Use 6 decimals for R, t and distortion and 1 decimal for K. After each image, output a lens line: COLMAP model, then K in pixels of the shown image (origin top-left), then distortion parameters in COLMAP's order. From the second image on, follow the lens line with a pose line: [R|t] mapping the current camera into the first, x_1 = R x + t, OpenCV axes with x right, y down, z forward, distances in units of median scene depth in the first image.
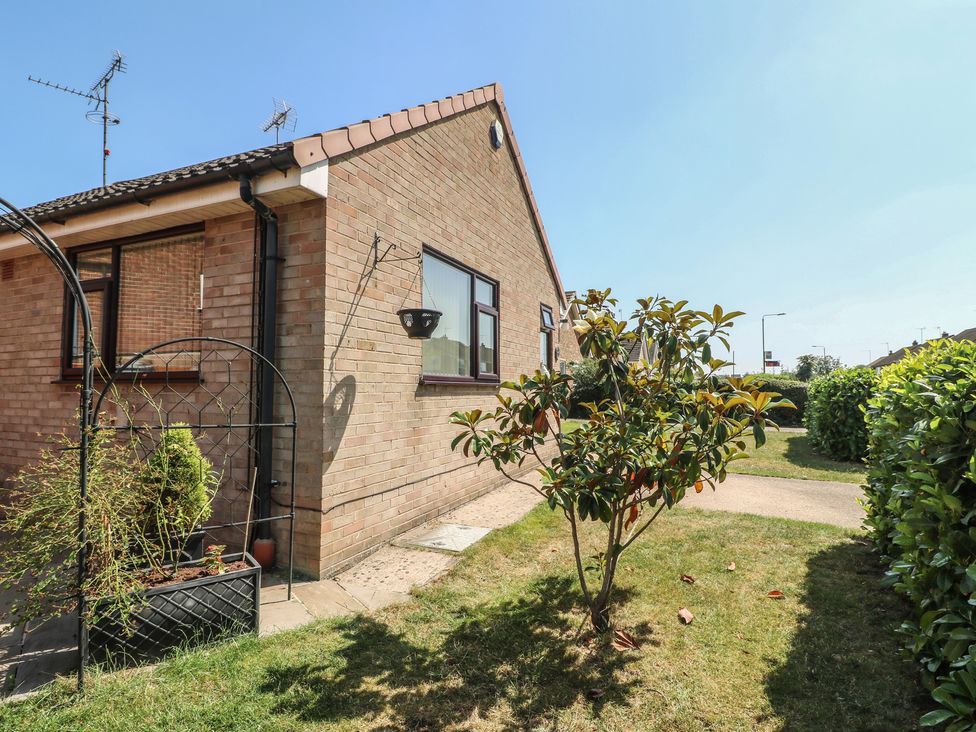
lens RADIAL K [[507.1, 0, 490.8], [0, 507.1, 364.5], [0, 0, 1]] dist [0.001966, -0.014642]
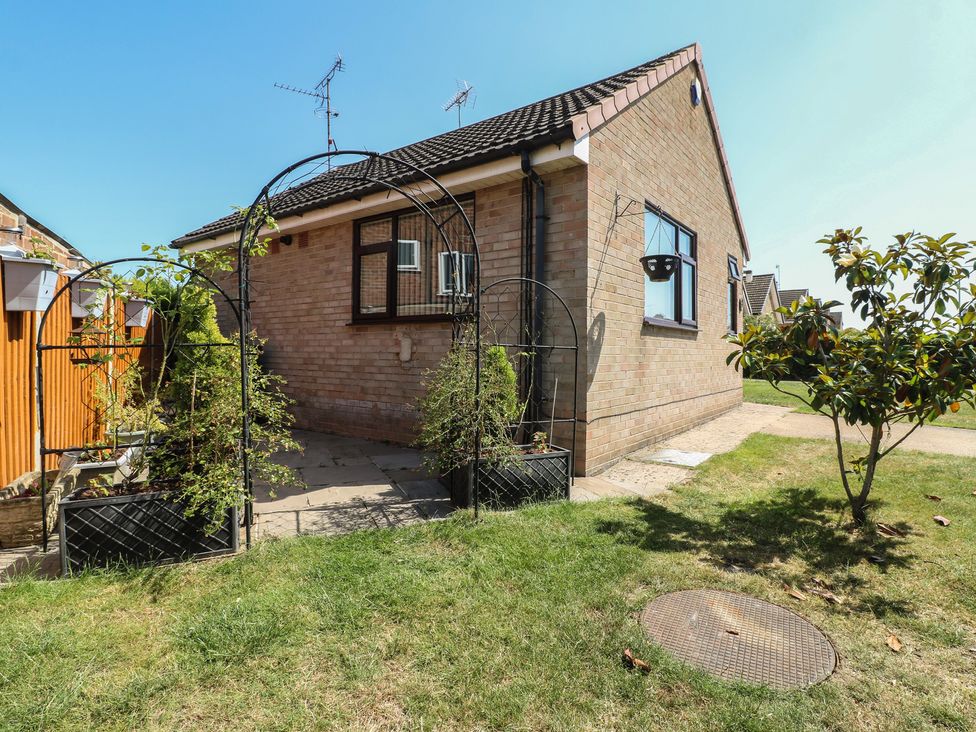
lens RADIAL K [[511.4, 0, 488.9], [0, 511.4, 344.9], [0, 0, 1]] dist [0.003357, -0.015095]
pose [[0.971554, 0.004134, -0.236782, -0.247681], [0.002624, 0.999598, 0.028219, 0.061758], [0.236804, -0.028037, 0.971153, -0.233364]]
